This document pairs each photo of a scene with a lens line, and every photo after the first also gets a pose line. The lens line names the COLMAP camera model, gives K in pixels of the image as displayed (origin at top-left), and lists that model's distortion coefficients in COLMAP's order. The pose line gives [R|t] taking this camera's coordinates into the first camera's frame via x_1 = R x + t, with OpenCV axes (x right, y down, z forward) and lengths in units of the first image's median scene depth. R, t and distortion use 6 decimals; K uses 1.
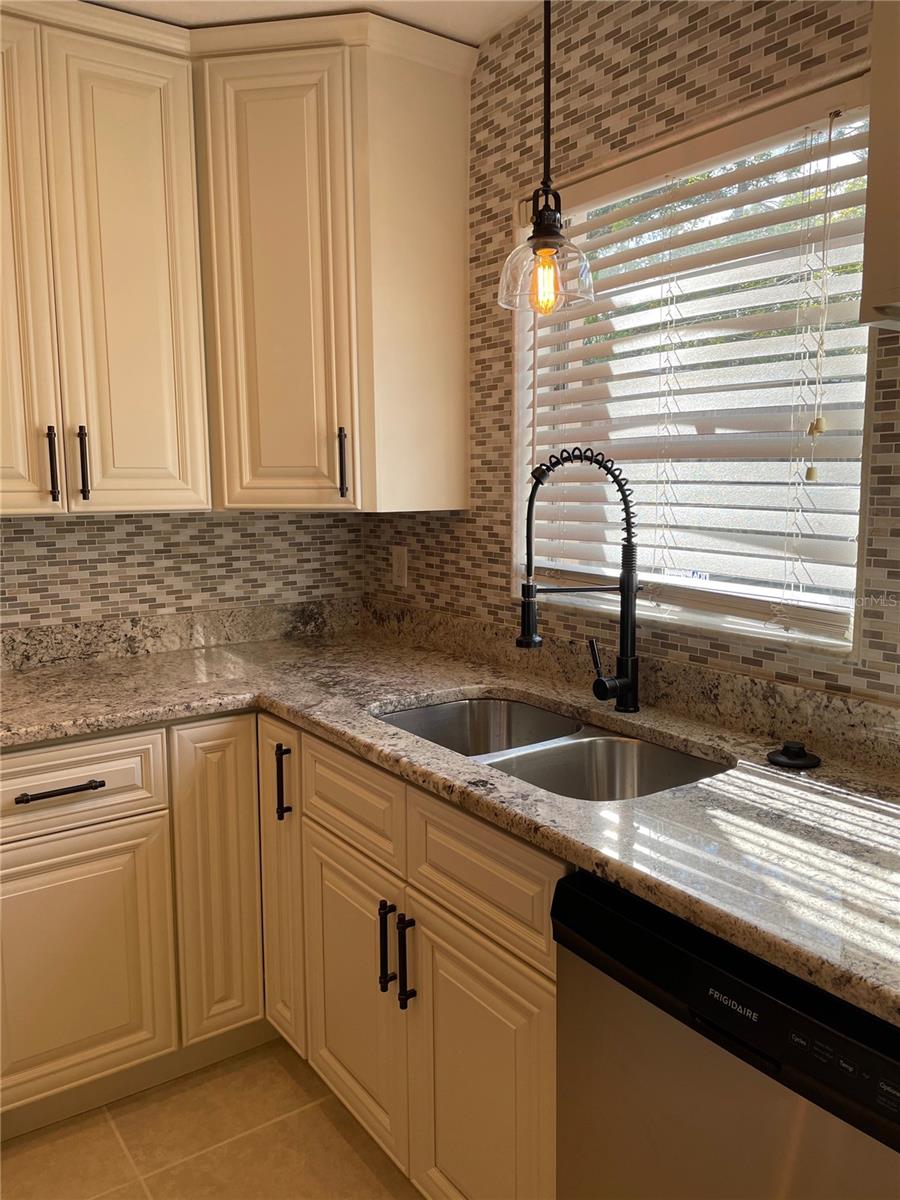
lens RADIAL K [[906.0, 0, 453.8], [0, 906.0, 591.0], [0, 0, 1]] dist [0.098159, -0.129525]
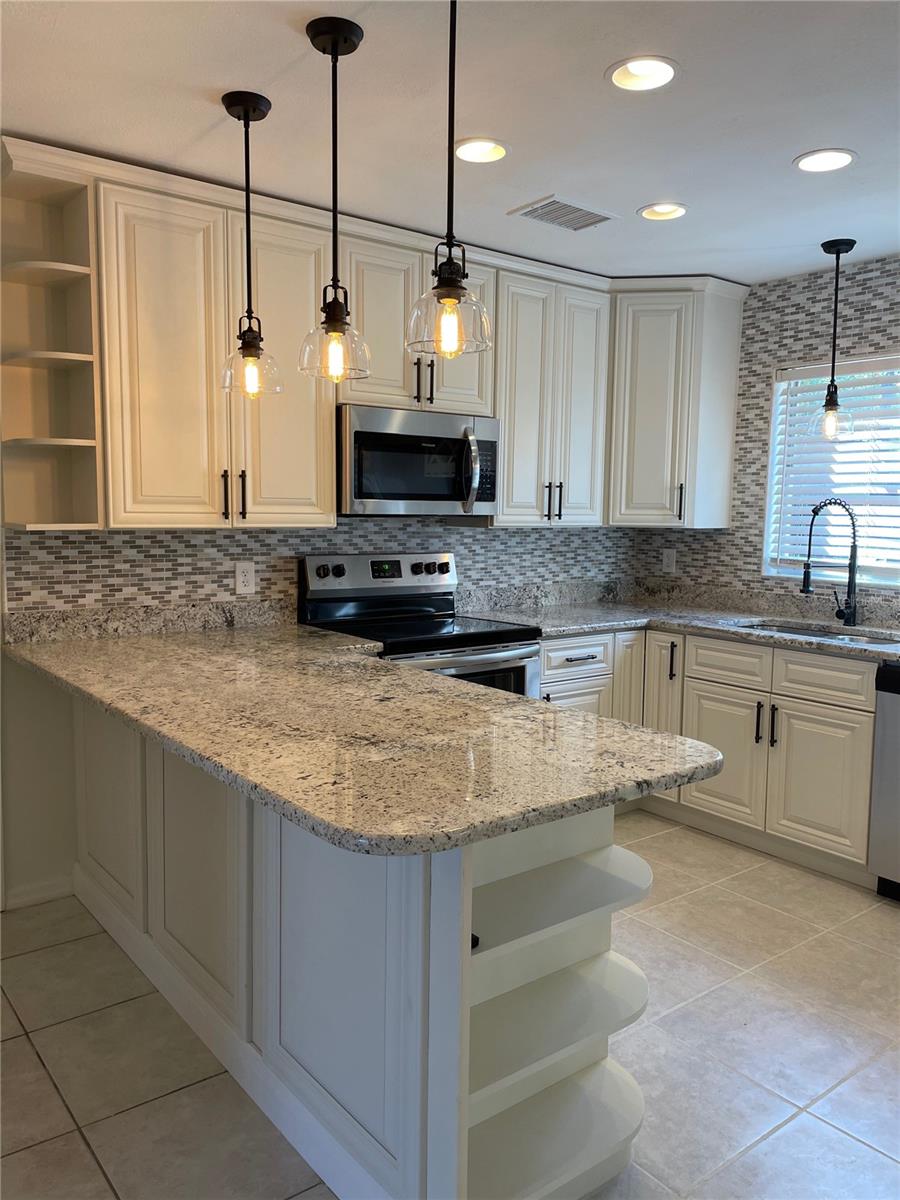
lens RADIAL K [[906.0, 0, 448.5], [0, 906.0, 596.4], [0, 0, 1]] dist [0.098159, -0.129525]
pose [[0.998768, 0.016976, 0.046621, -0.720628], [-0.015855, 0.999579, -0.024295, 0.115014], [-0.047014, 0.023526, 0.998617, -0.914279]]
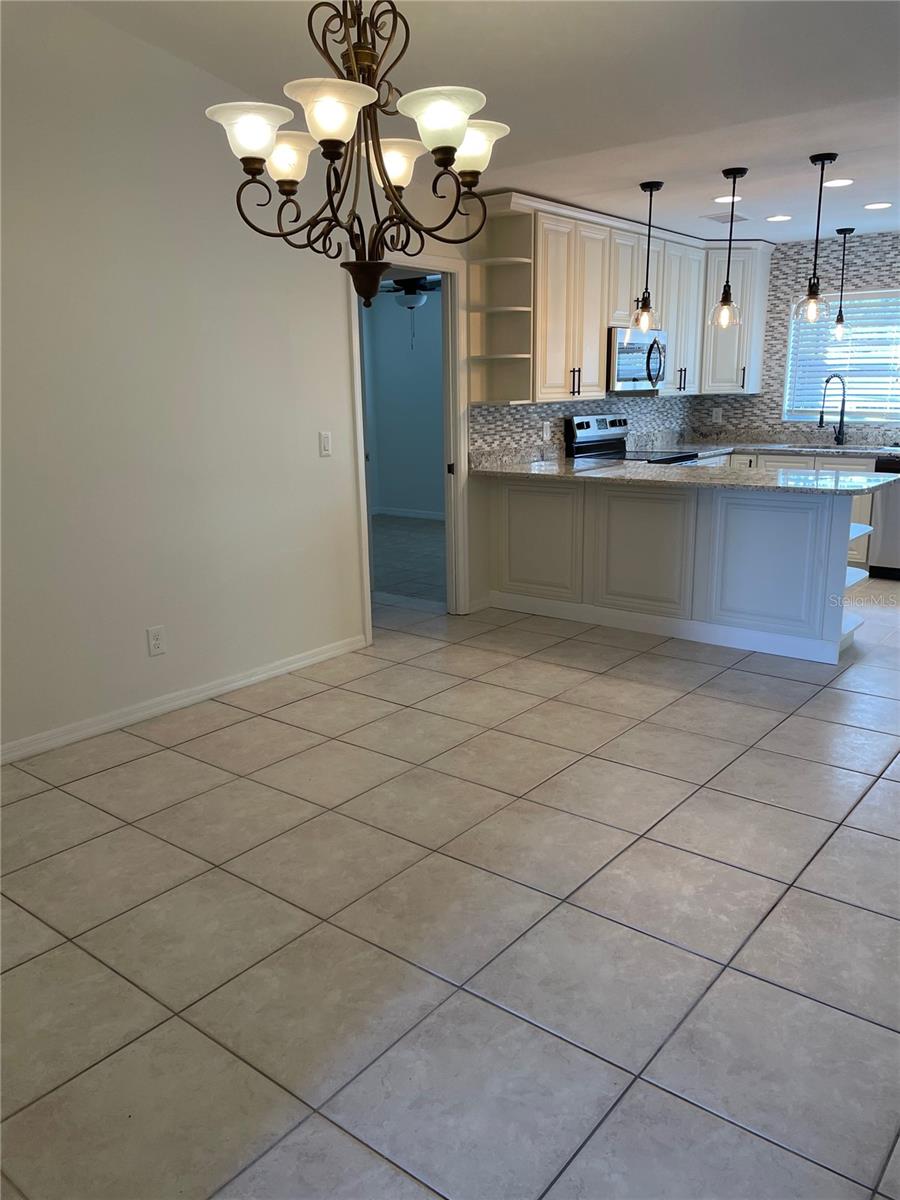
lens RADIAL K [[906.0, 0, 451.9], [0, 906.0, 596.2], [0, 0, 1]] dist [0.098159, -0.129525]
pose [[0.959467, -0.068233, 0.273435, -2.138564], [0.039744, 0.993311, 0.108411, 0.243555], [-0.279004, -0.093150, 0.955762, -1.969478]]
